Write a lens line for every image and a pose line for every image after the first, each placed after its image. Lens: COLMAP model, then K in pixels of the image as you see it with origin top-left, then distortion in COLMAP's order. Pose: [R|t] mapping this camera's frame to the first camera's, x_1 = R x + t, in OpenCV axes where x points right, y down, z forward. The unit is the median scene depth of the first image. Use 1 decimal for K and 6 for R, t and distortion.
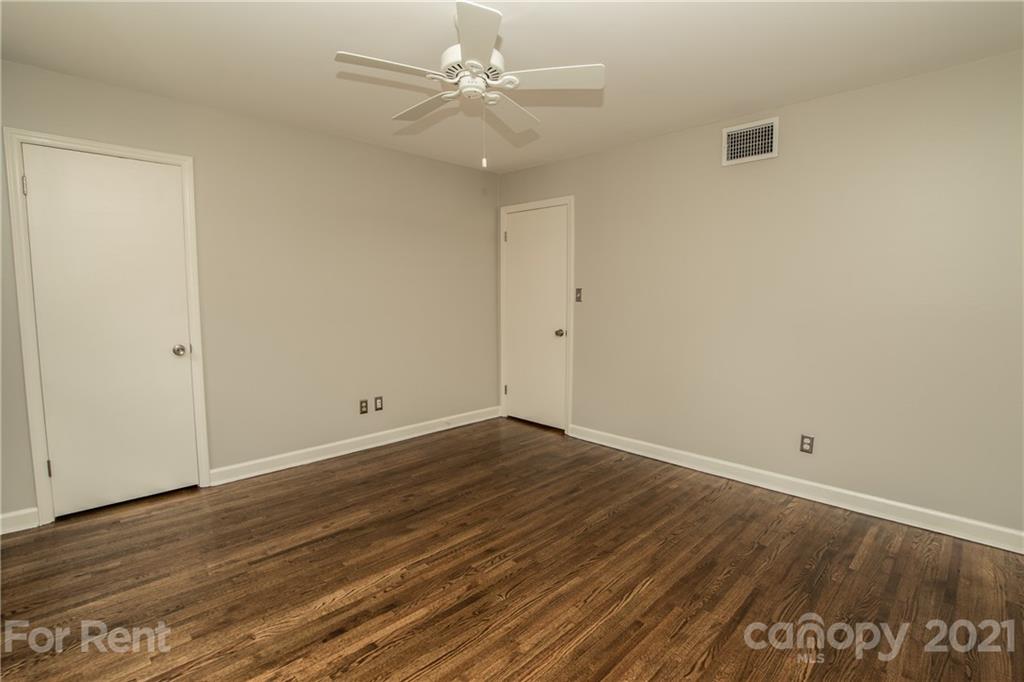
lens RADIAL K [[476.2, 0, 509.9], [0, 476.2, 339.2], [0, 0, 1]] dist [-0.039047, 0.007664]
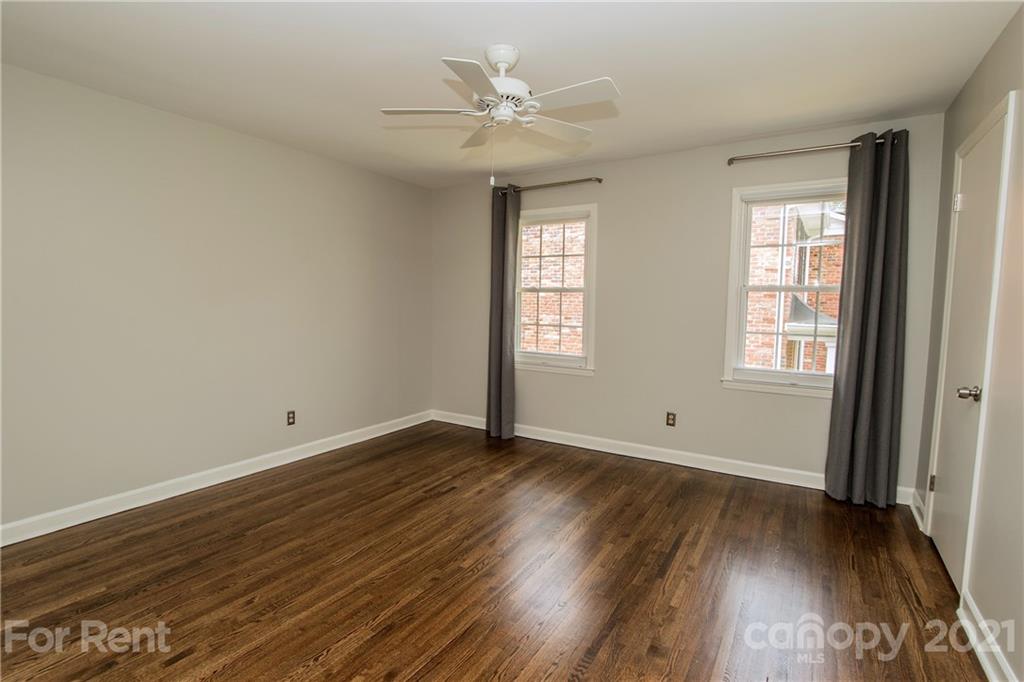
lens RADIAL K [[476.2, 0, 509.9], [0, 476.2, 339.2], [0, 0, 1]] dist [-0.039047, 0.007664]
pose [[-0.975825, 0.003956, -0.218518, 0.115793], [-0.033879, 0.985012, 0.169124, -0.167800], [0.215912, 0.172439, -0.961066, 1.719341]]
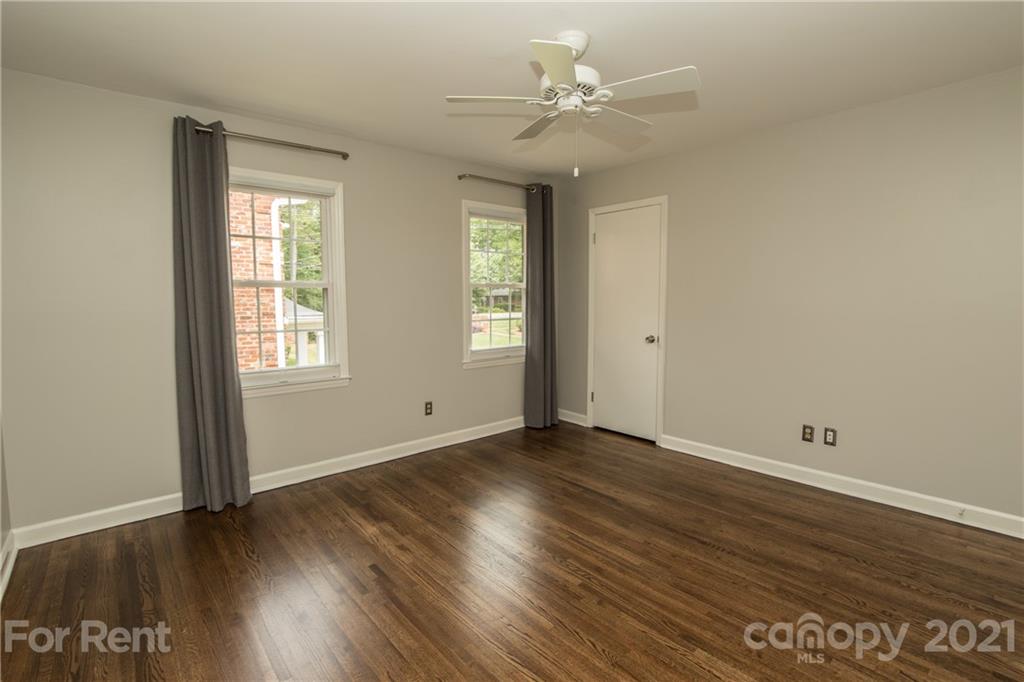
lens RADIAL K [[476.2, 0, 509.9], [0, 476.2, 339.2], [0, 0, 1]] dist [-0.039047, 0.007664]
pose [[-0.073712, 0.084922, -0.993657, 0.821458], [-0.087272, 0.991996, 0.091254, -0.078805], [0.993454, 0.093445, -0.065711, 0.788211]]
